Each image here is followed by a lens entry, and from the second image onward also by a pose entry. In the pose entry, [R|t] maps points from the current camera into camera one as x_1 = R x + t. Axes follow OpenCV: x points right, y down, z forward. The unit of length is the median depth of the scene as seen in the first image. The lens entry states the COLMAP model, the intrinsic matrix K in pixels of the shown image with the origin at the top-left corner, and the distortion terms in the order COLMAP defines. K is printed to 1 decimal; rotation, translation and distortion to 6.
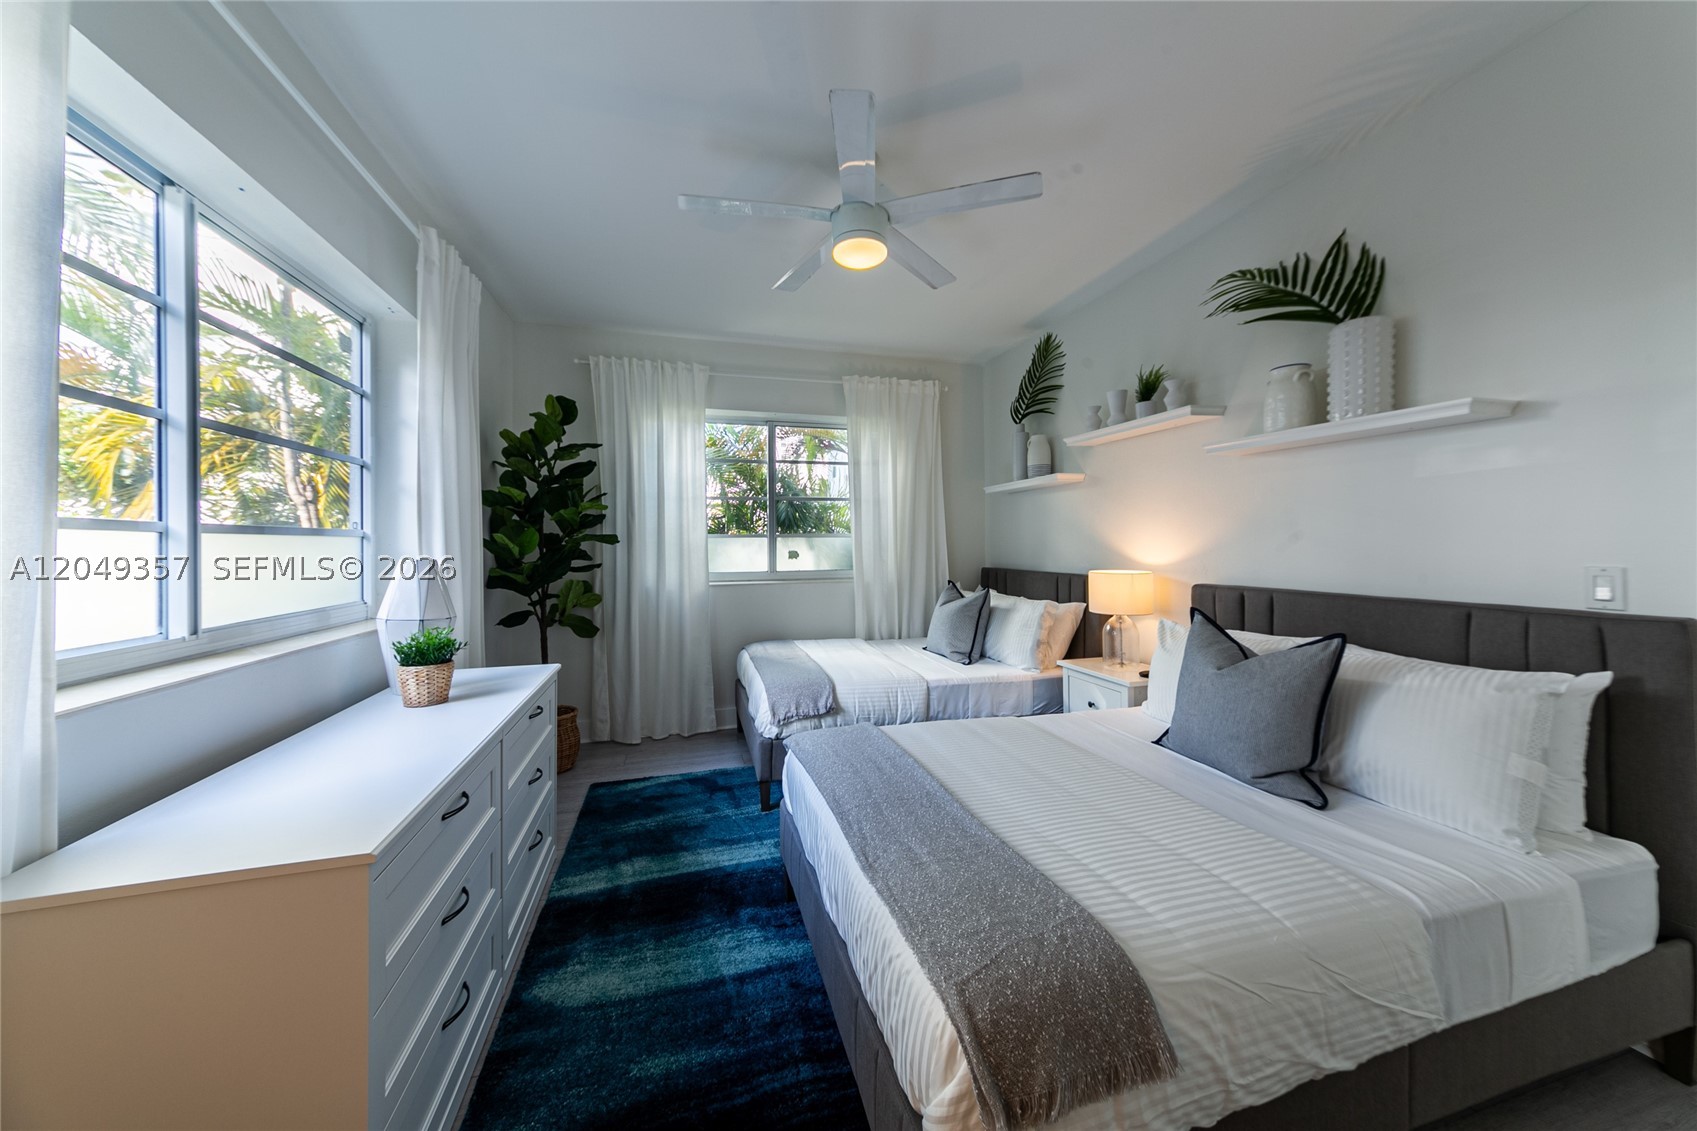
lens RADIAL K [[592.1, 0, 856.5], [0, 592.1, 538.9], [0, 0, 1]] dist [0.006938, -0.000251]
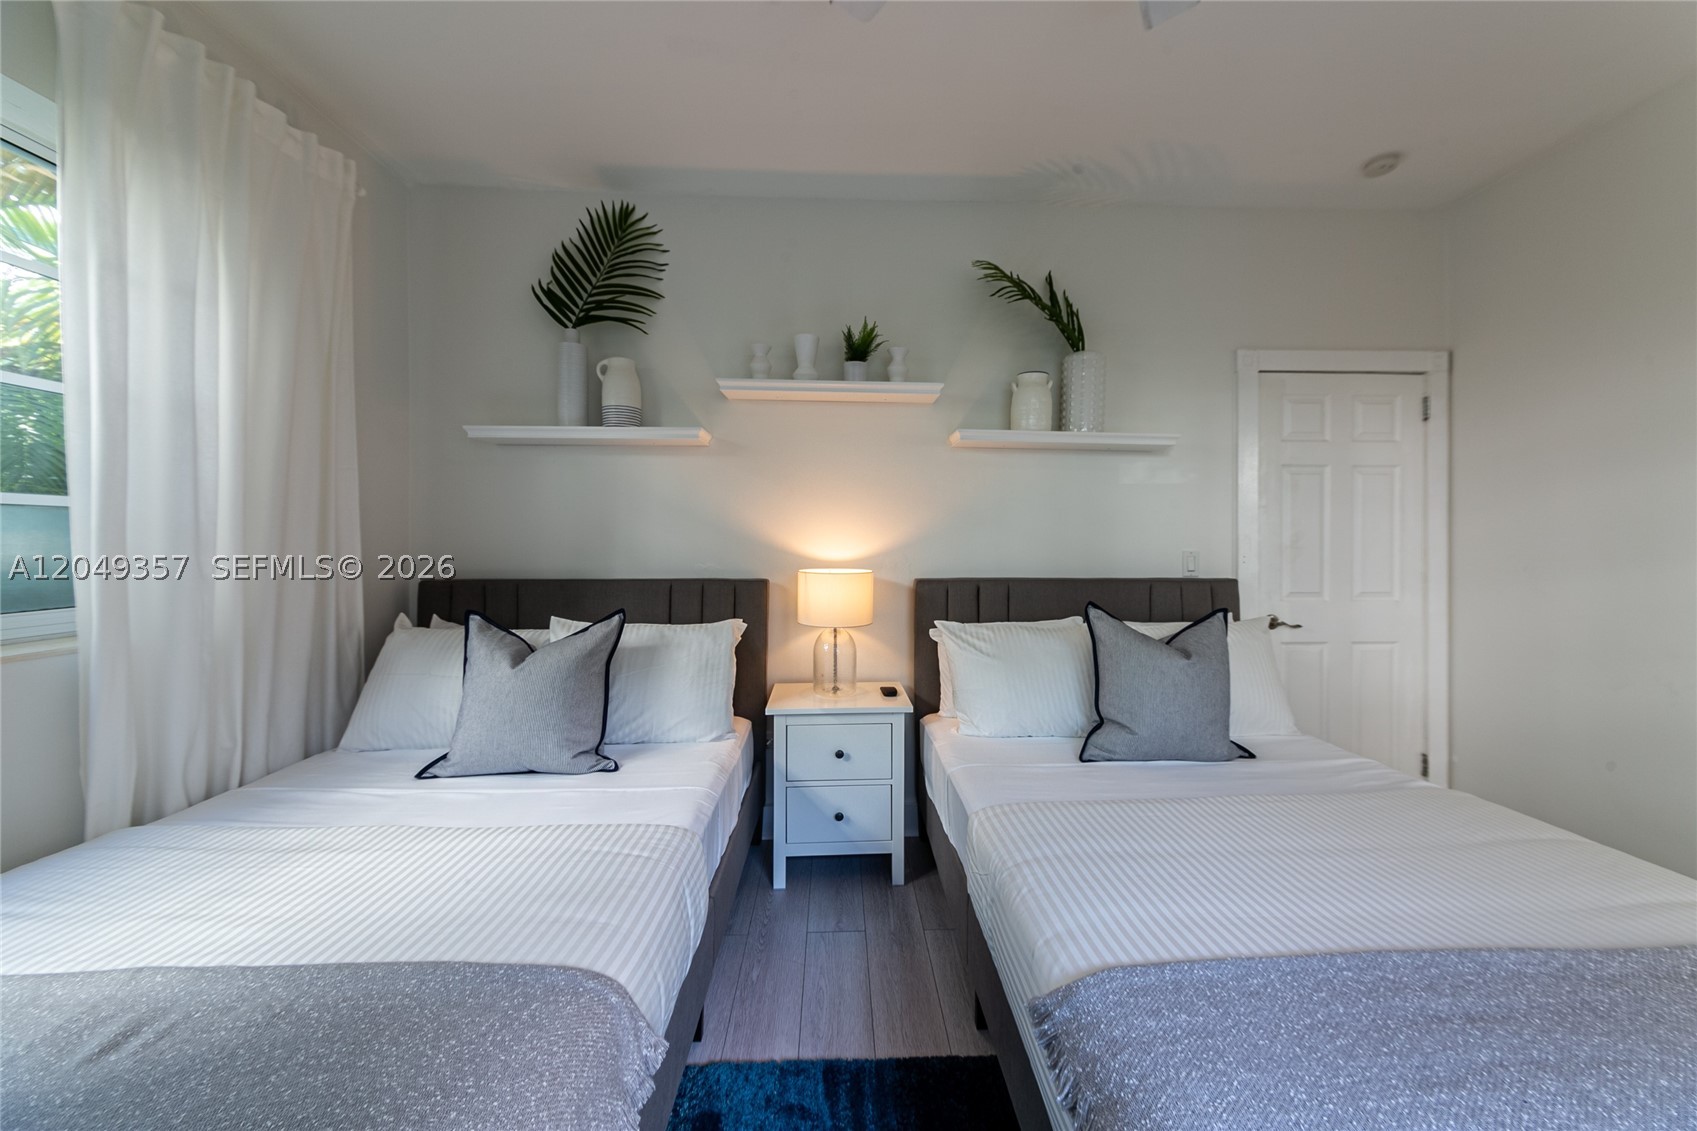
lens RADIAL K [[592.1, 0, 856.5], [0, 592.1, 538.9], [0, 0, 1]] dist [0.006938, -0.000251]
pose [[0.248847, 0.003649, 0.968536, -0.263773], [-0.012397, 0.999923, -0.000582, 0.011493], [-0.968464, -0.011862, 0.248873, 0.687939]]
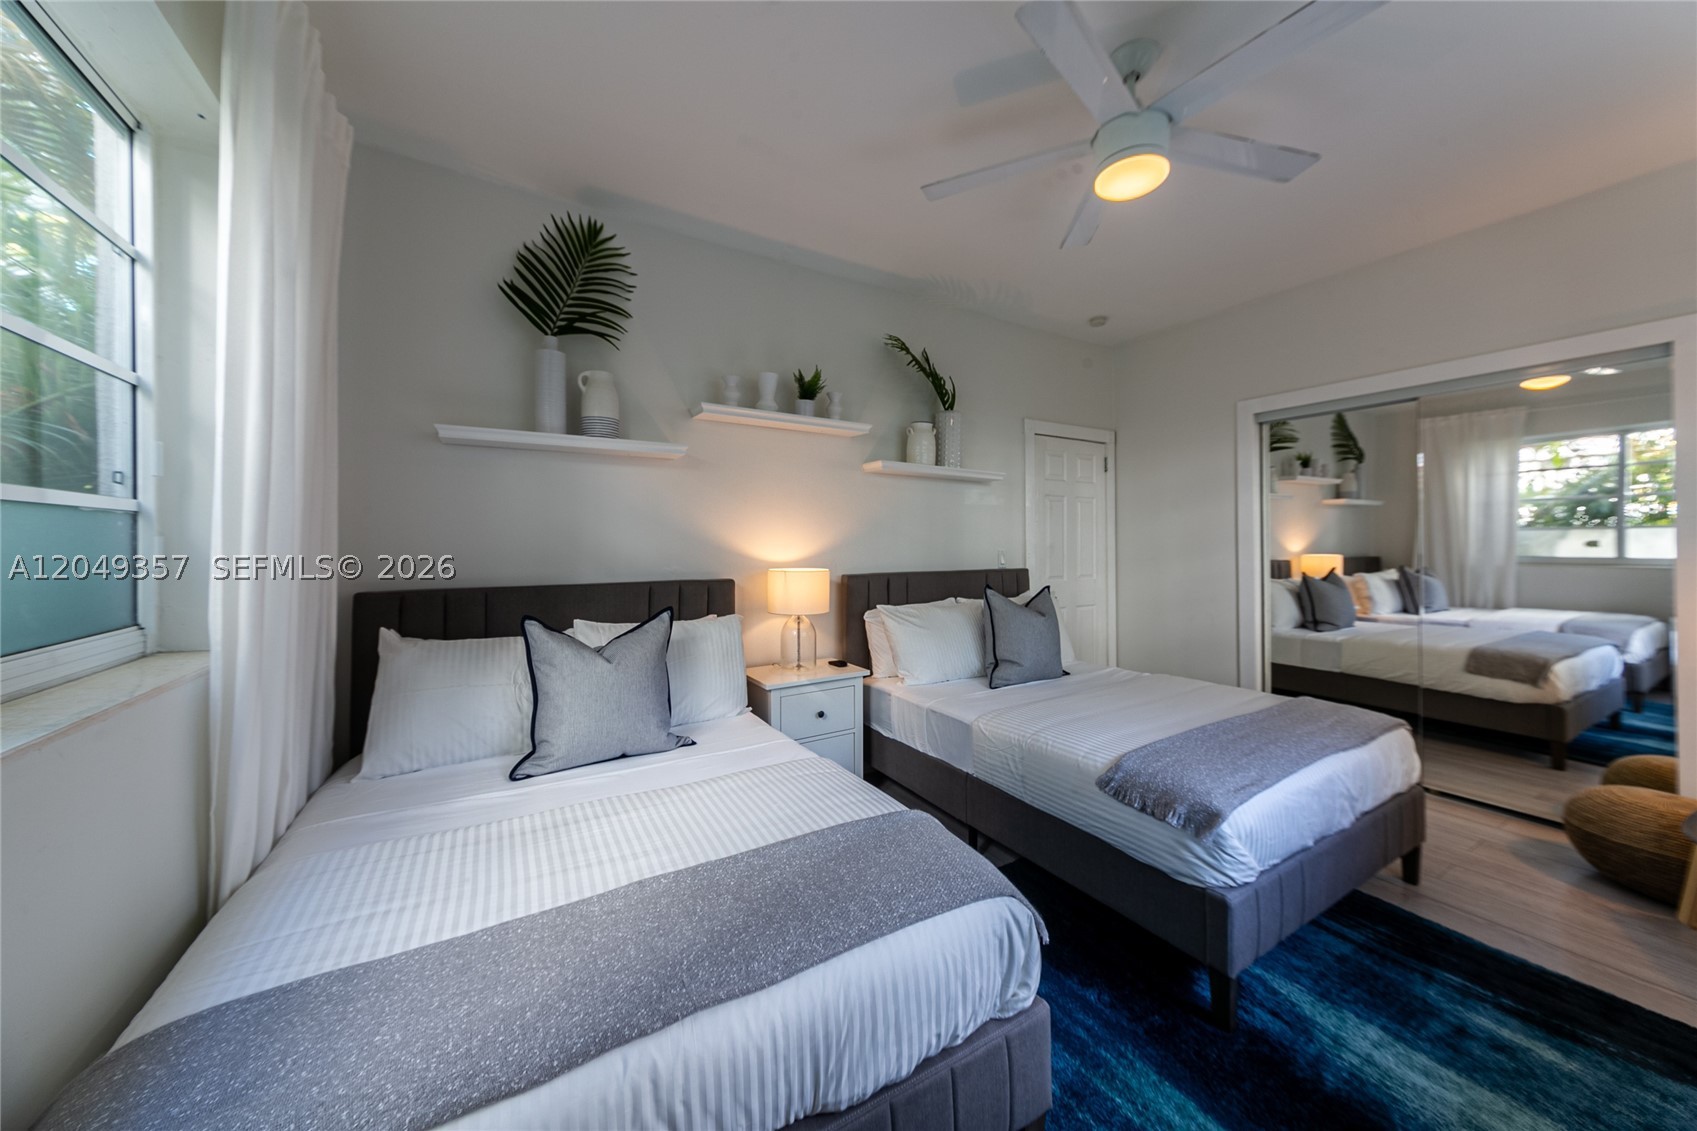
lens RADIAL K [[584.2, 0, 857.5], [0, 584.2, 540.8], [0, 0, 1]] dist [0.005010, -0.000003]
pose [[-0.248739, 0.008183, 0.968536, -0.430270], [-0.005984, 0.999932, -0.009985, 0.014980], [-0.968552, -0.008279, -0.248673, 1.006781]]
